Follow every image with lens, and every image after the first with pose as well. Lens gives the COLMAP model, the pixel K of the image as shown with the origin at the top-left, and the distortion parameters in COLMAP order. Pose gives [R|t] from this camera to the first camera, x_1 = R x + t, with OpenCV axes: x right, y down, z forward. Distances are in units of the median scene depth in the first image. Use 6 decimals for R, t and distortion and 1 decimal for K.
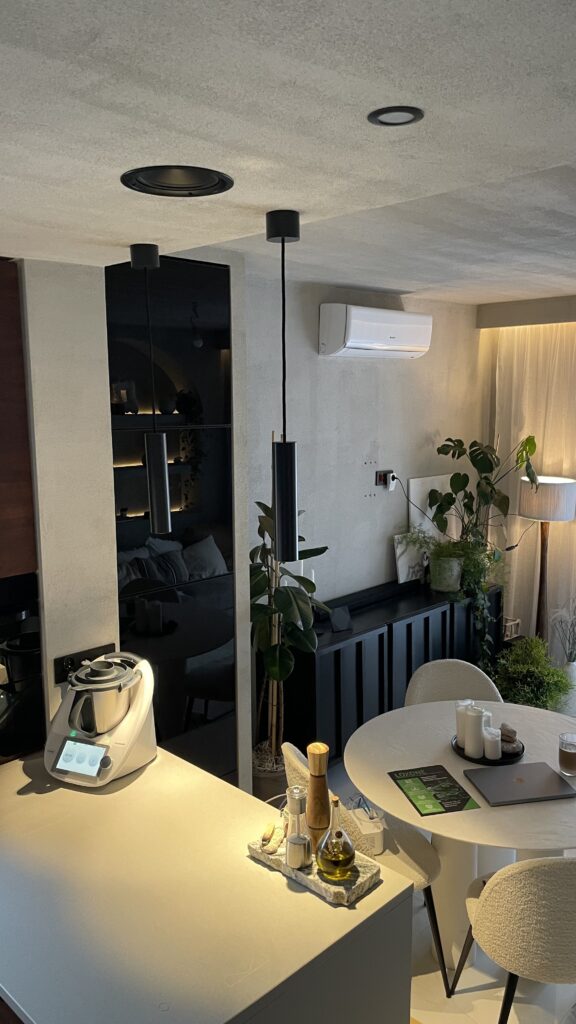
lens RADIAL K [[745.8, 0, 288.0], [0, 745.8, 512.0], [0, 0, 1]] dist [0.095239, -0.179961]
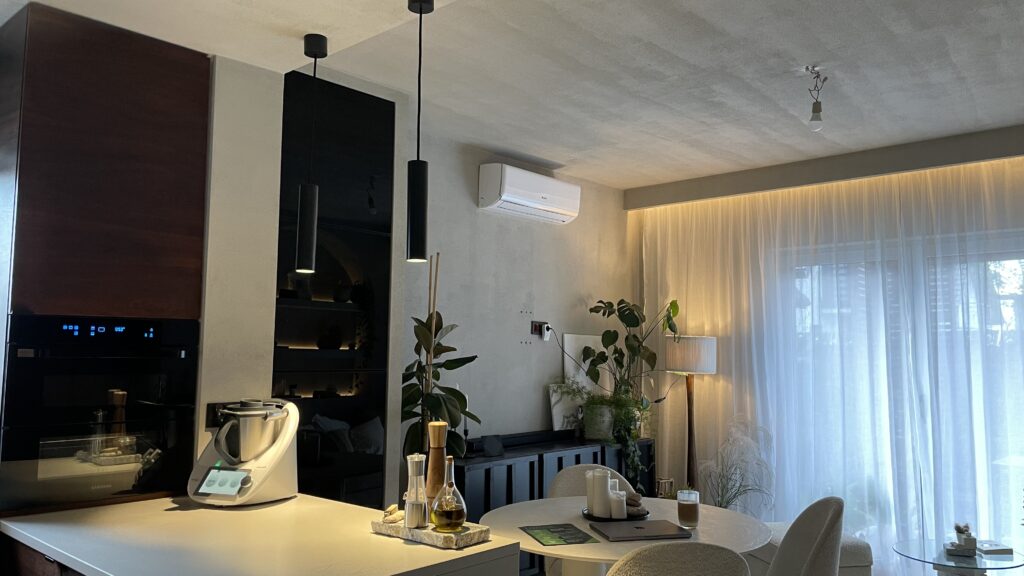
lens RADIAL K [[745.8, 0, 512.0], [0, 745.8, 288.0], [0, 0, 1]] dist [0.095239, -0.179961]
pose [[0.998614, 0.021854, 0.047889, 0.036000], [-0.010106, 0.972419, -0.233023, 0.146955], [-0.051661, 0.232216, 0.971291, -0.056045]]
